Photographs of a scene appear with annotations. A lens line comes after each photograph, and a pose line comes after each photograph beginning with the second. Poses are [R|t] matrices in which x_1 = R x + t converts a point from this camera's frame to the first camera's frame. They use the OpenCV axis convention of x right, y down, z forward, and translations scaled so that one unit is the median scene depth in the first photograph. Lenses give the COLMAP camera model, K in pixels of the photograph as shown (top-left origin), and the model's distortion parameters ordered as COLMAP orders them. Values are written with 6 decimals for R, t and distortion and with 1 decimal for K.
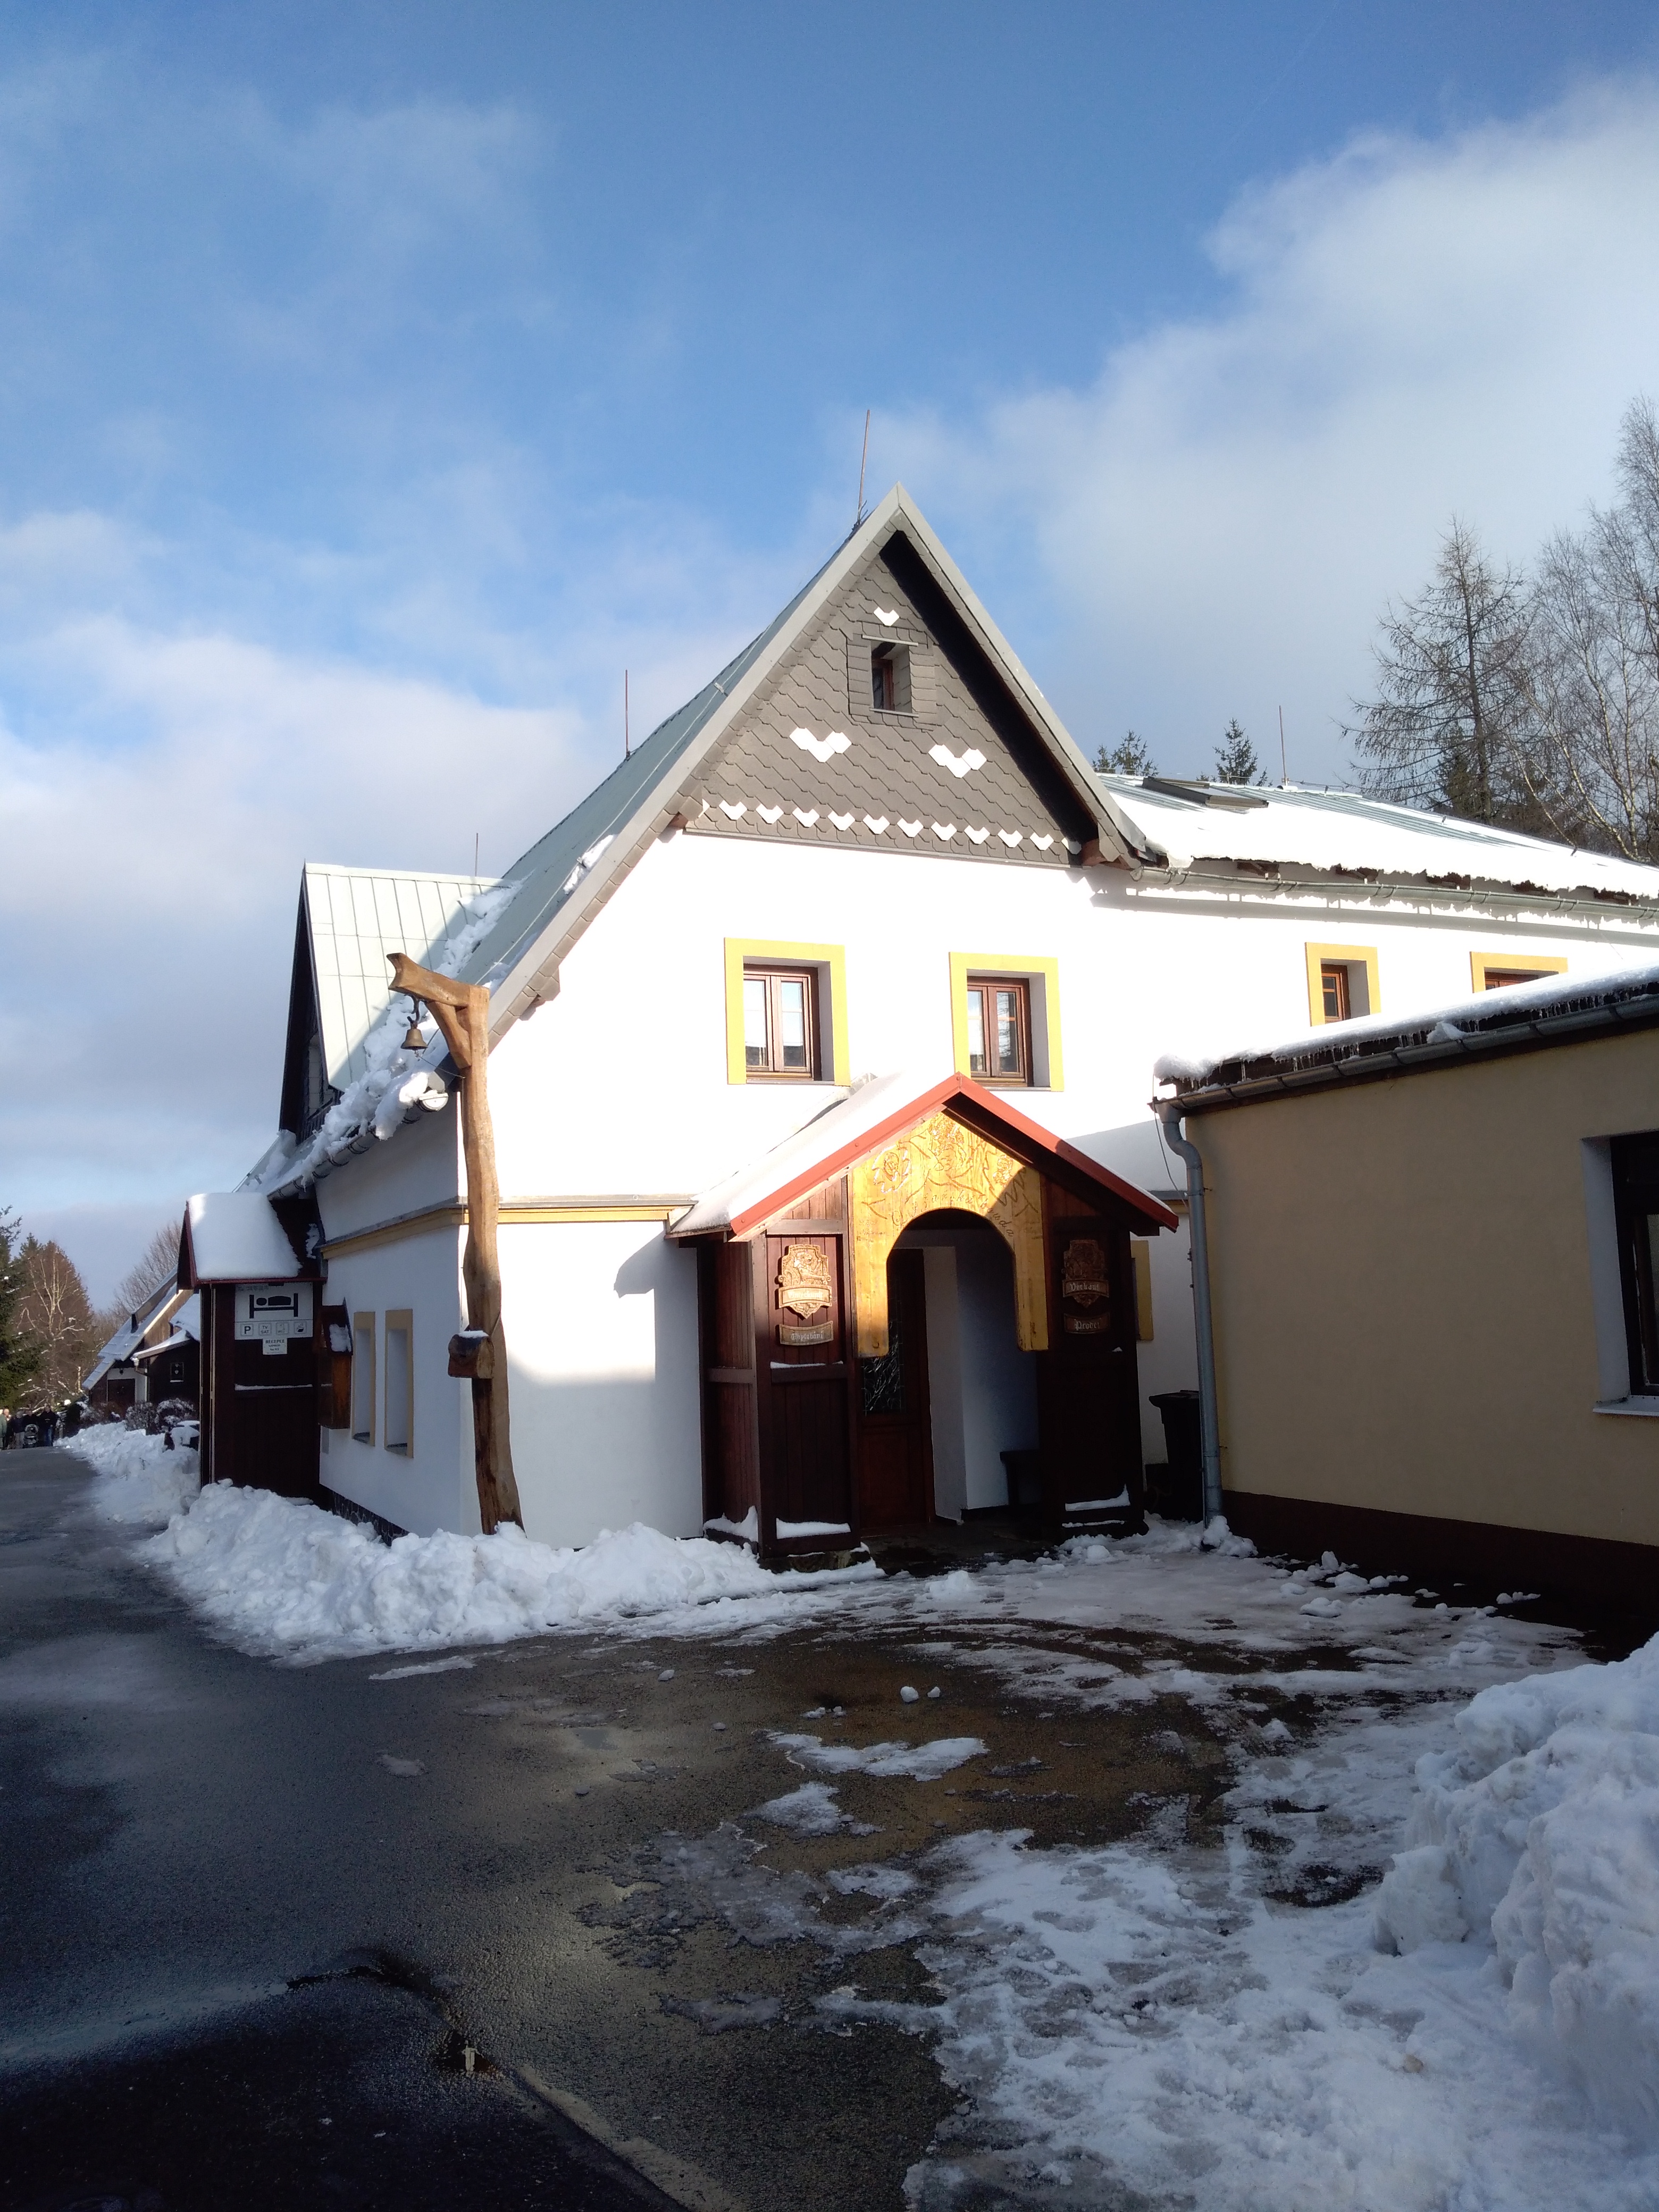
lens RADIAL K [[1709.8, 0, 830.3], [0, 1709.8, 1105.7], [0, 0, 1]] dist [0.004581, -0.014018]
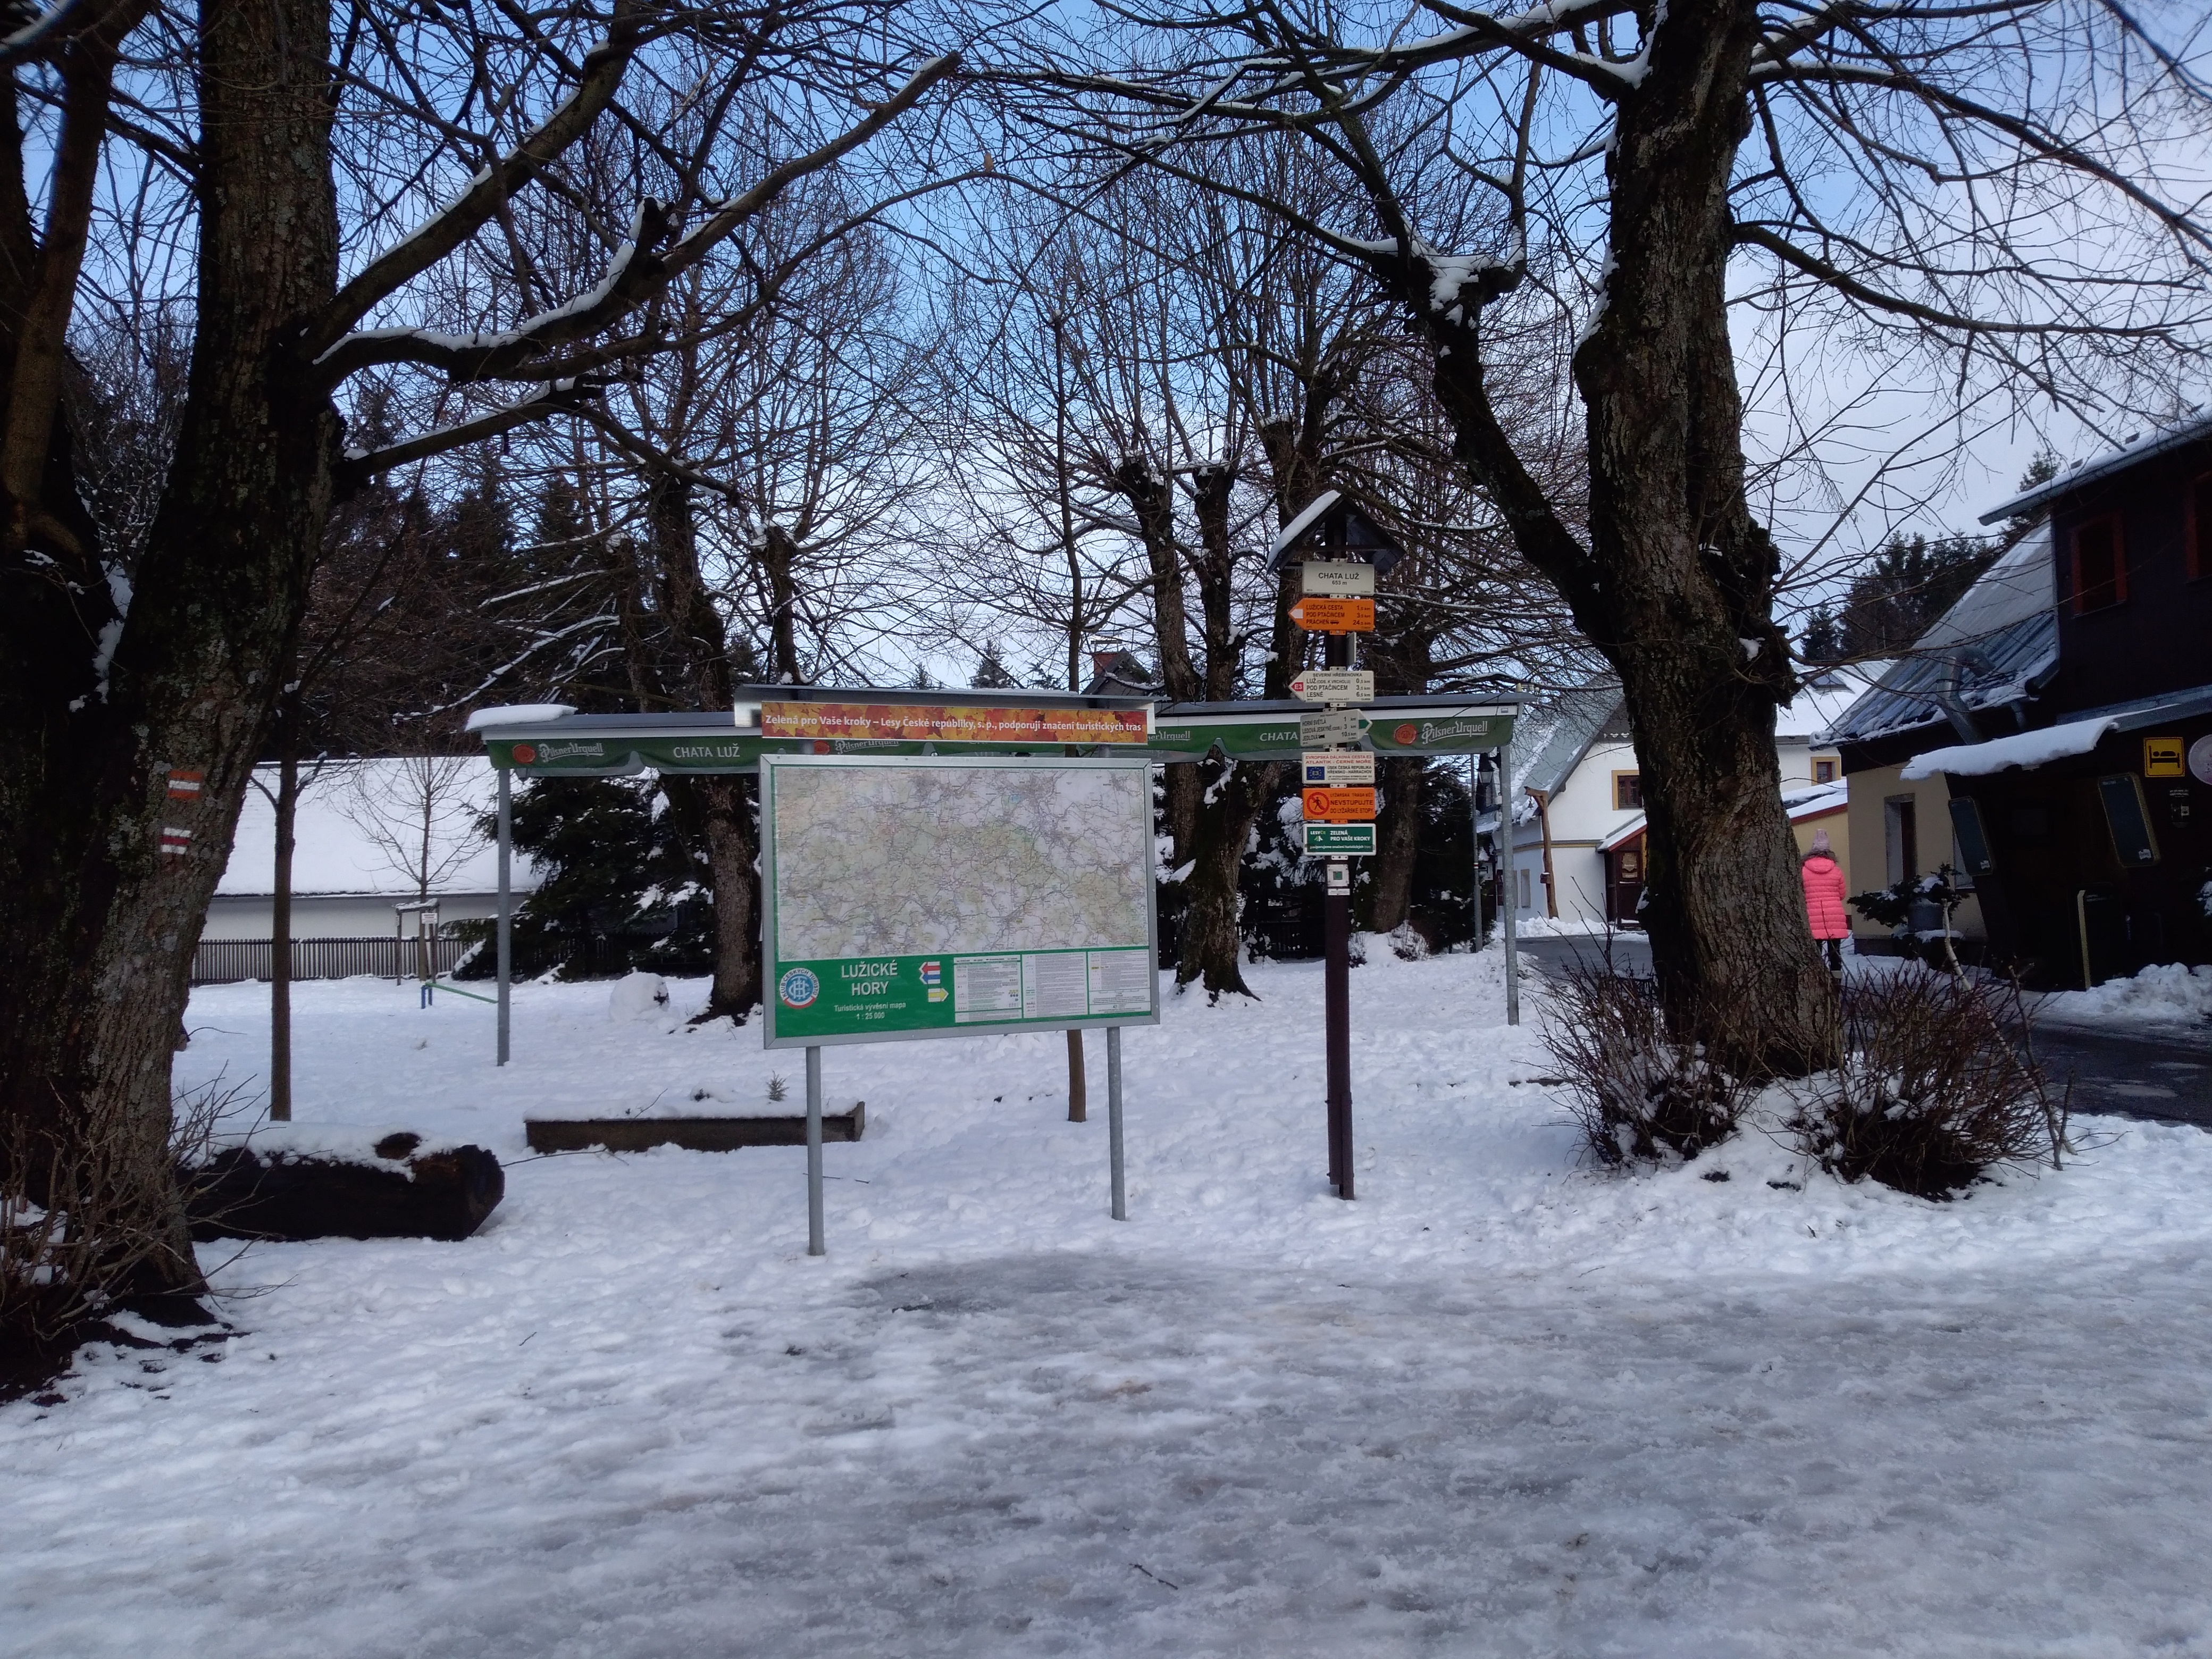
lens RADIAL K [[1709.8, 0, 1096.5], [0, 1709.8, 837.6], [0, 0, 1]] dist [0.004581, -0.014018]
pose [[0.899364, -0.002787, -0.437192, 0.677949], [0.041425, 0.996024, 0.078867, -0.355187], [0.435234, -0.089040, 0.895904, -3.450861]]
